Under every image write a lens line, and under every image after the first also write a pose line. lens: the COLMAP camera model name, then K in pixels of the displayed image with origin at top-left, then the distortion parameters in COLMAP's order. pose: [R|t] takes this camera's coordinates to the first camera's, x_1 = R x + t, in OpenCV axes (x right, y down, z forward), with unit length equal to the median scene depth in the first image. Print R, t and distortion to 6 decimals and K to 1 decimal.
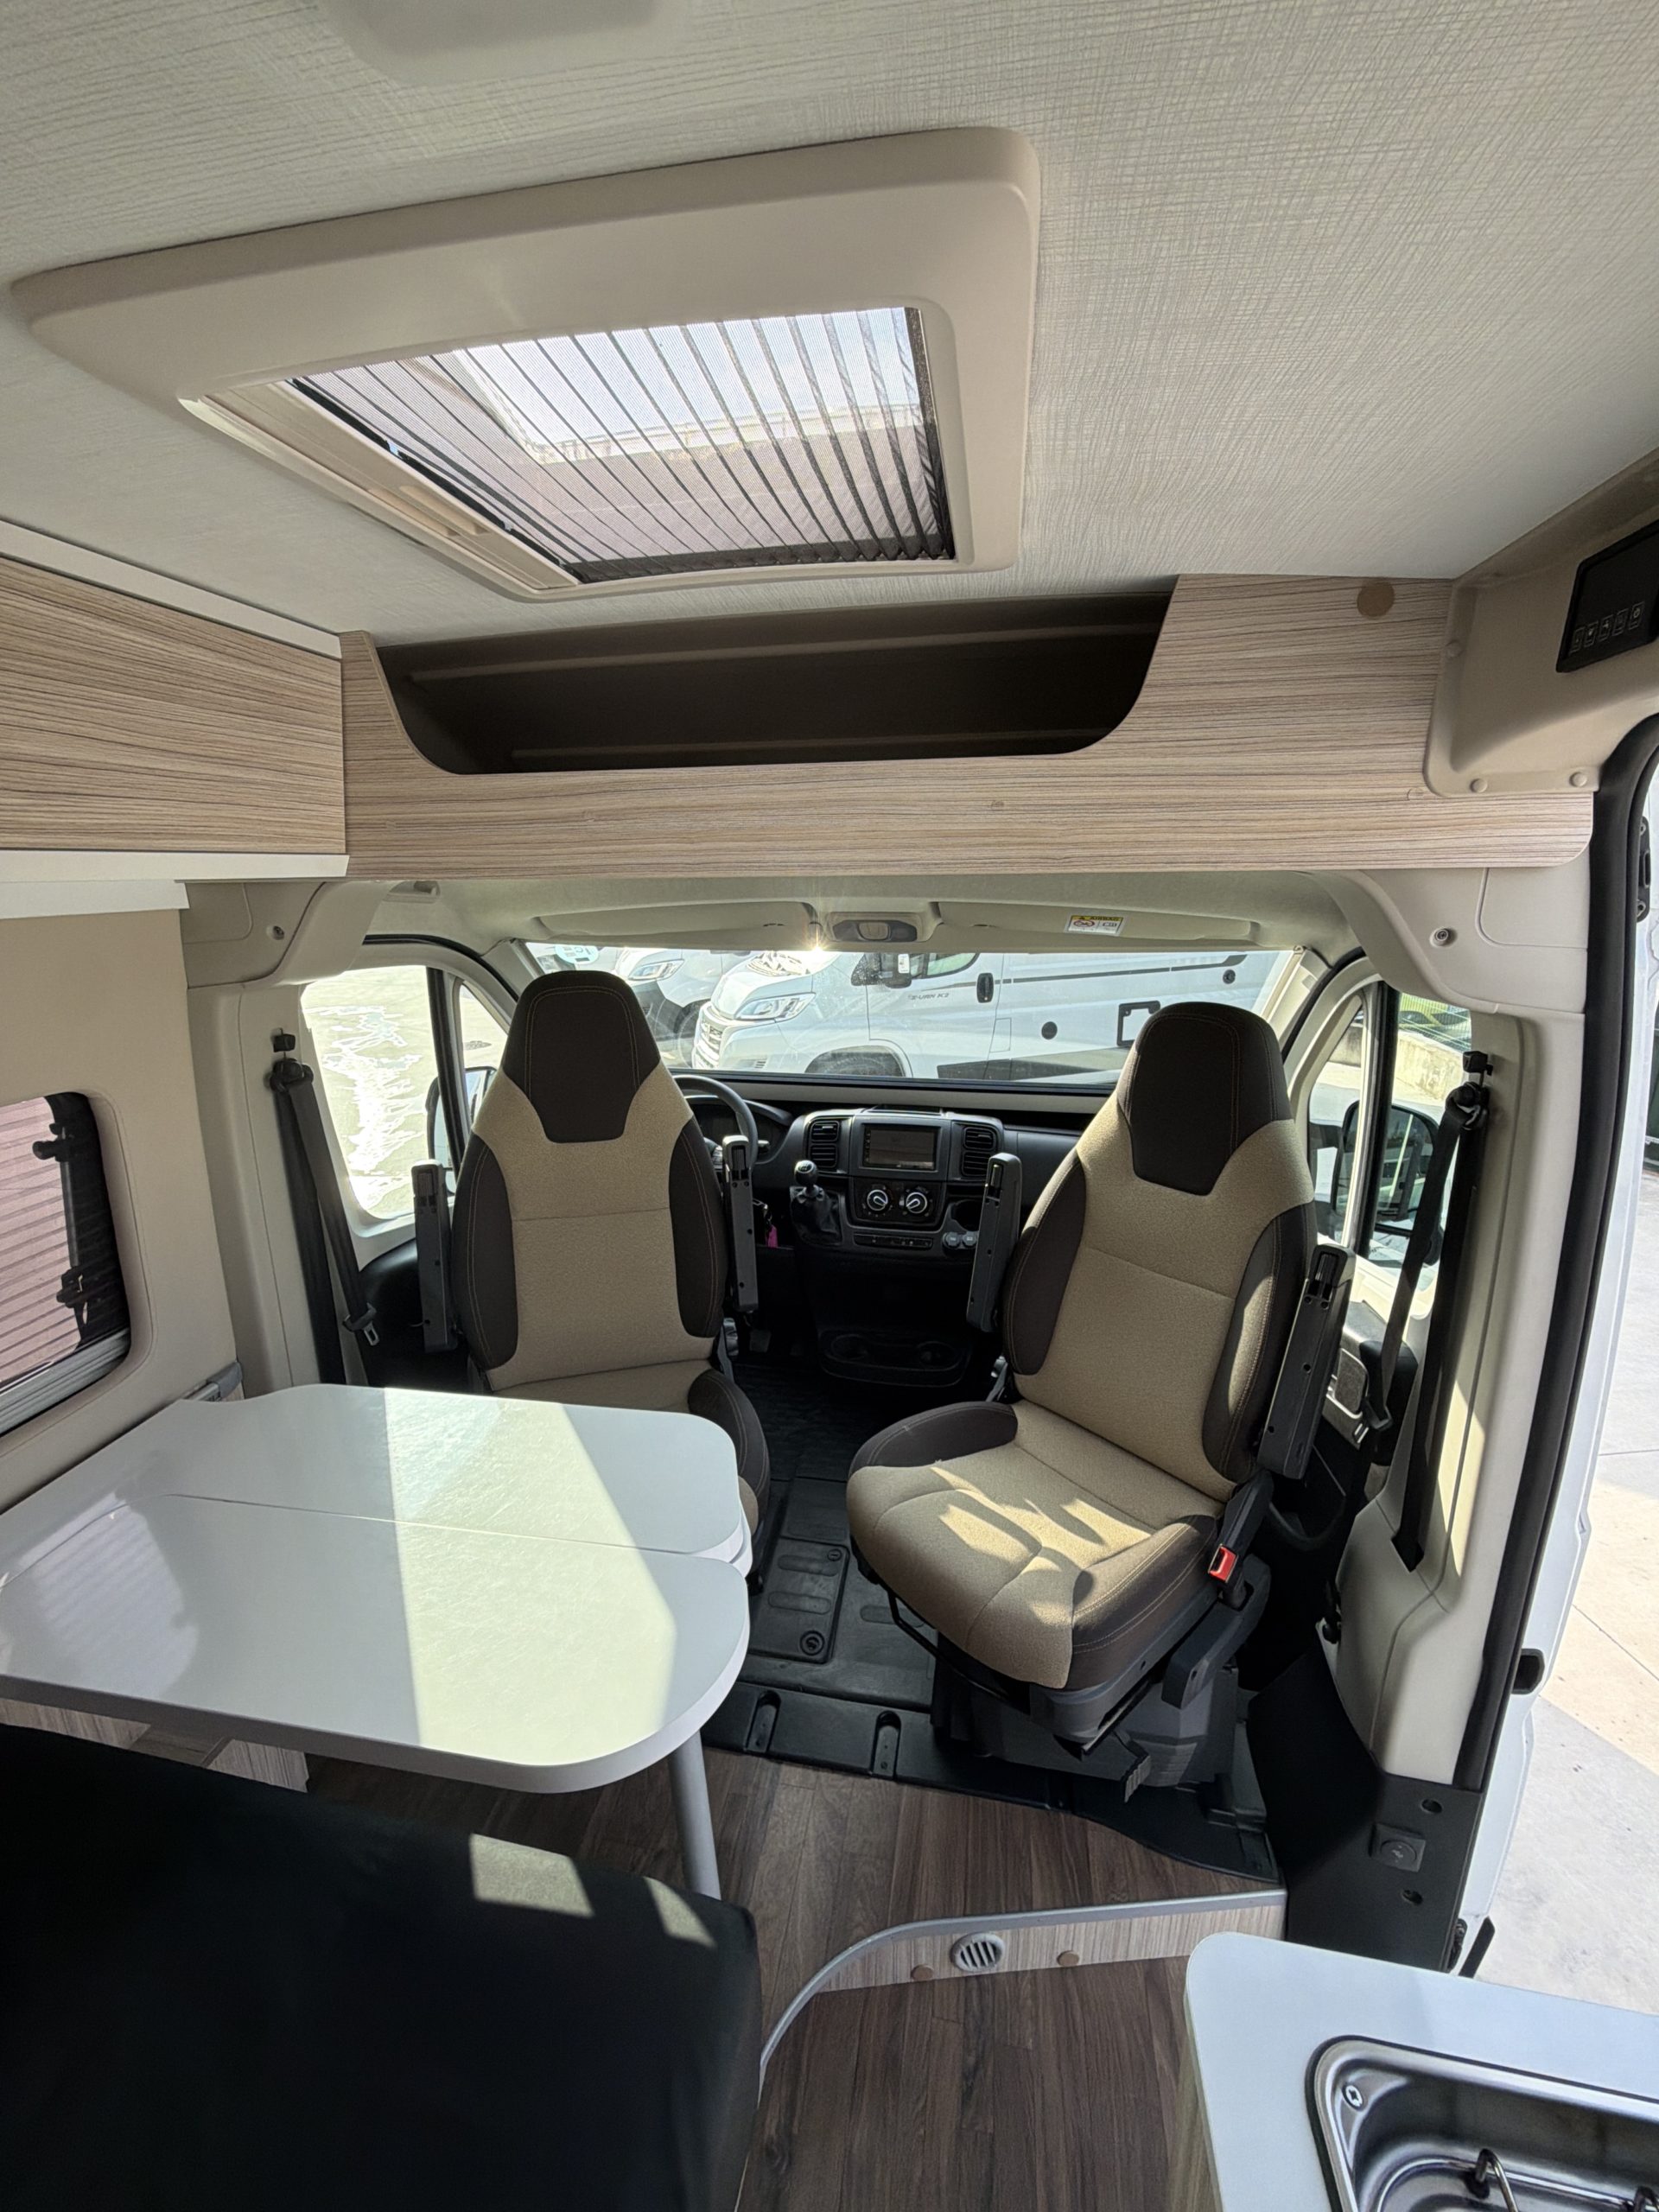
lens RADIAL K [[890.8, 0, 829.5], [0, 890.8, 1106.0], [0, 0, 1]] dist [0.000832, -0.000125]
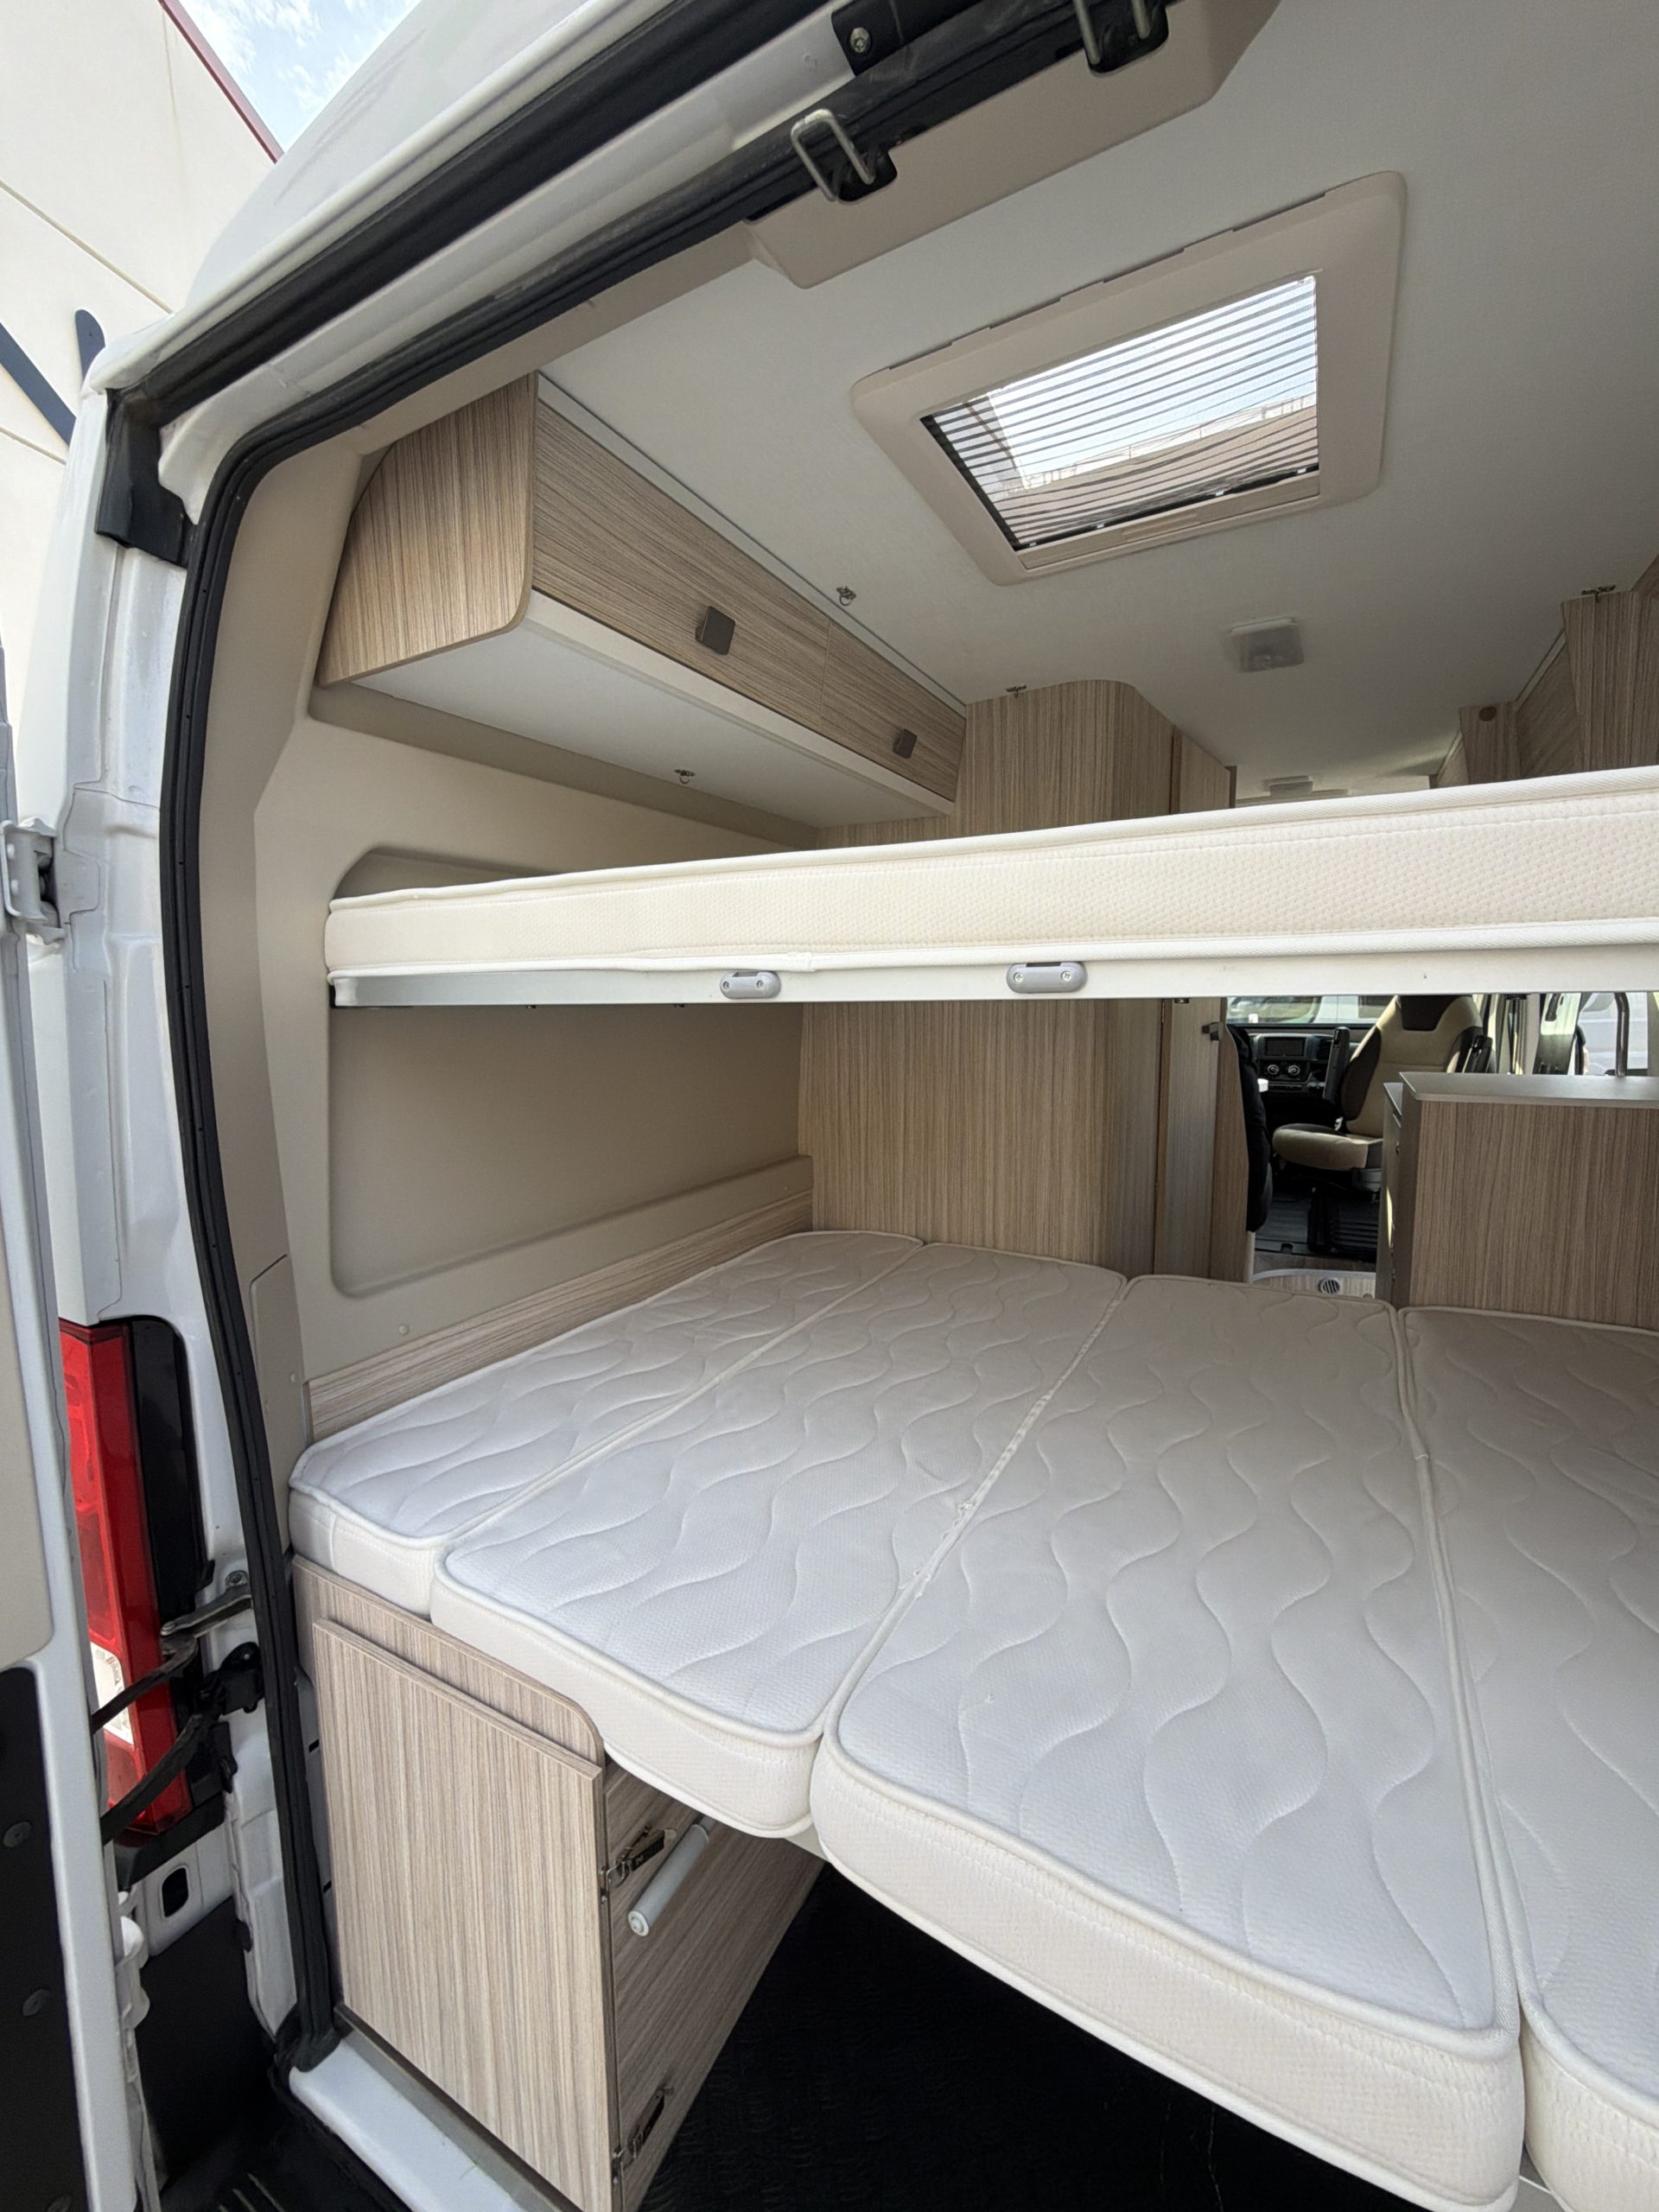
lens RADIAL K [[888.4, 0, 827.6], [0, 888.4, 1105.5], [0, 0, 1]] dist [-0.000145, 0.000346]
pose [[0.947132, 0.034076, -0.319028, -0.437521], [-0.077556, 0.989172, -0.124596, 0.856117], [0.311328, 0.142752, 0.939520, -2.094452]]
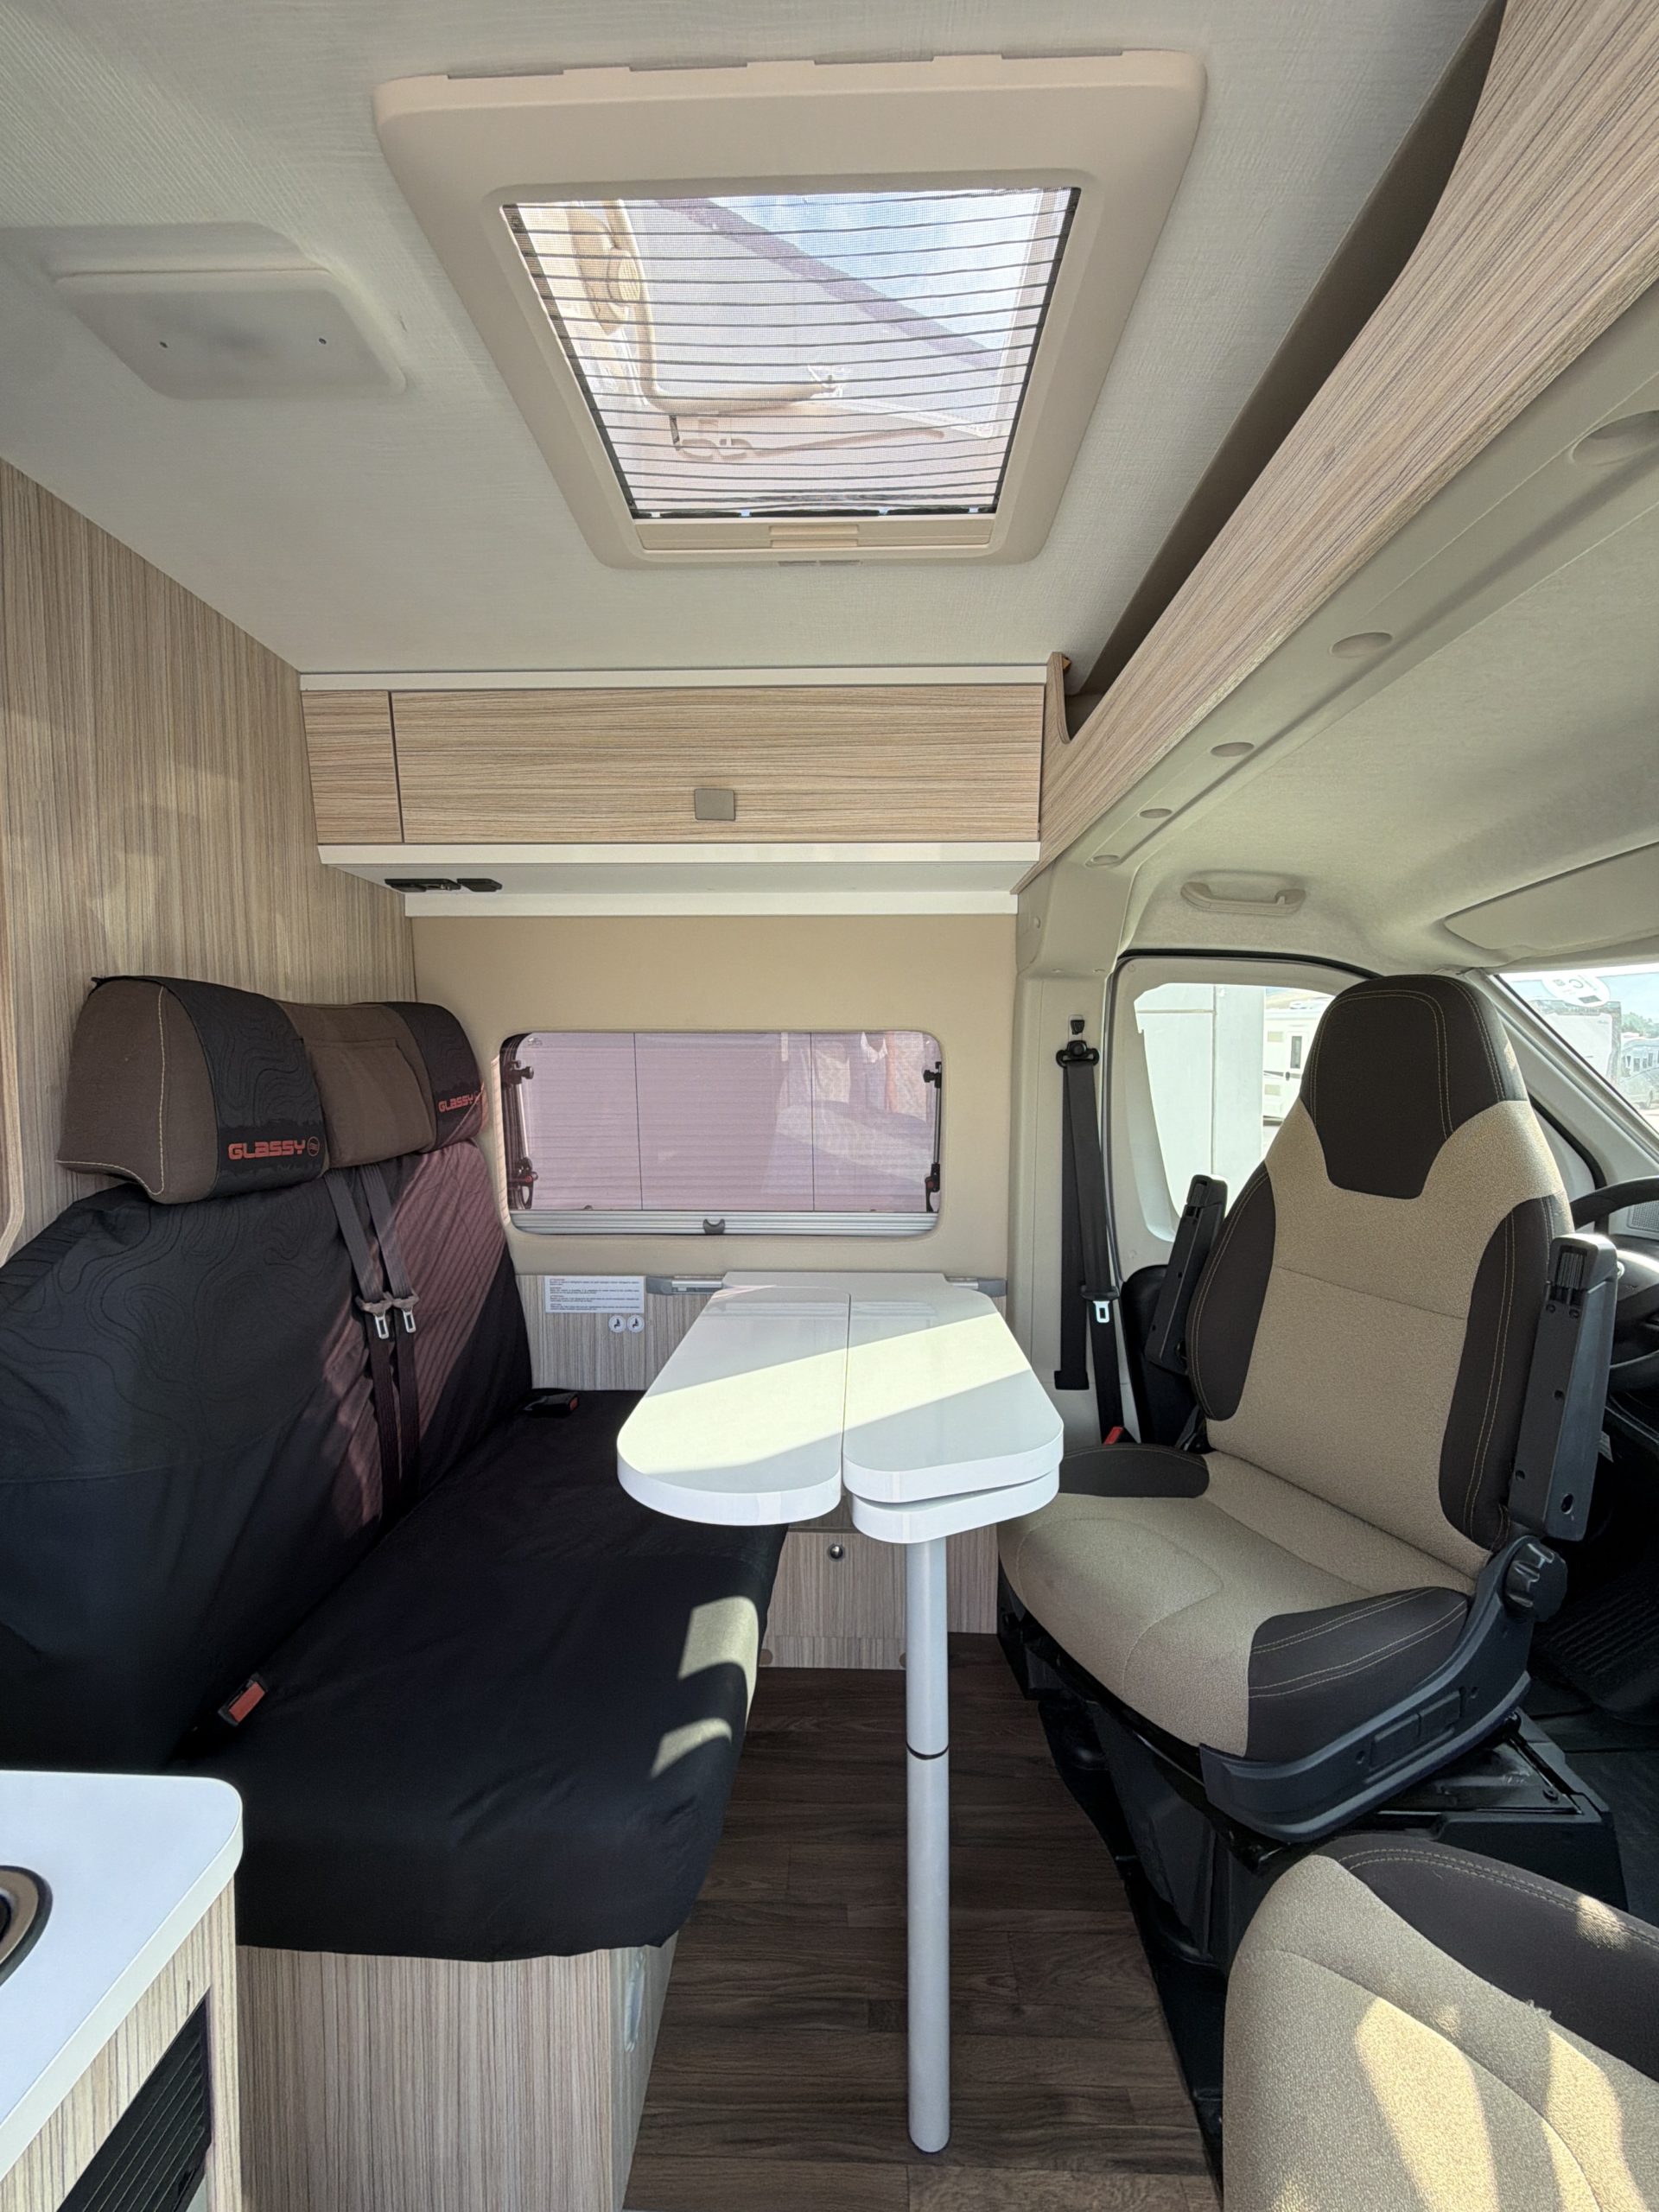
lens RADIAL K [[885.3, 0, 823.8], [0, 885.3, 1103.4], [0, 0, 1]] dist [0.000079, -0.000086]
pose [[0.146888, 0.066688, -0.986903, 0.532292], [-0.261960, 0.964723, 0.026199, 0.089688], [0.953835, 0.254681, 0.159176, 0.531382]]
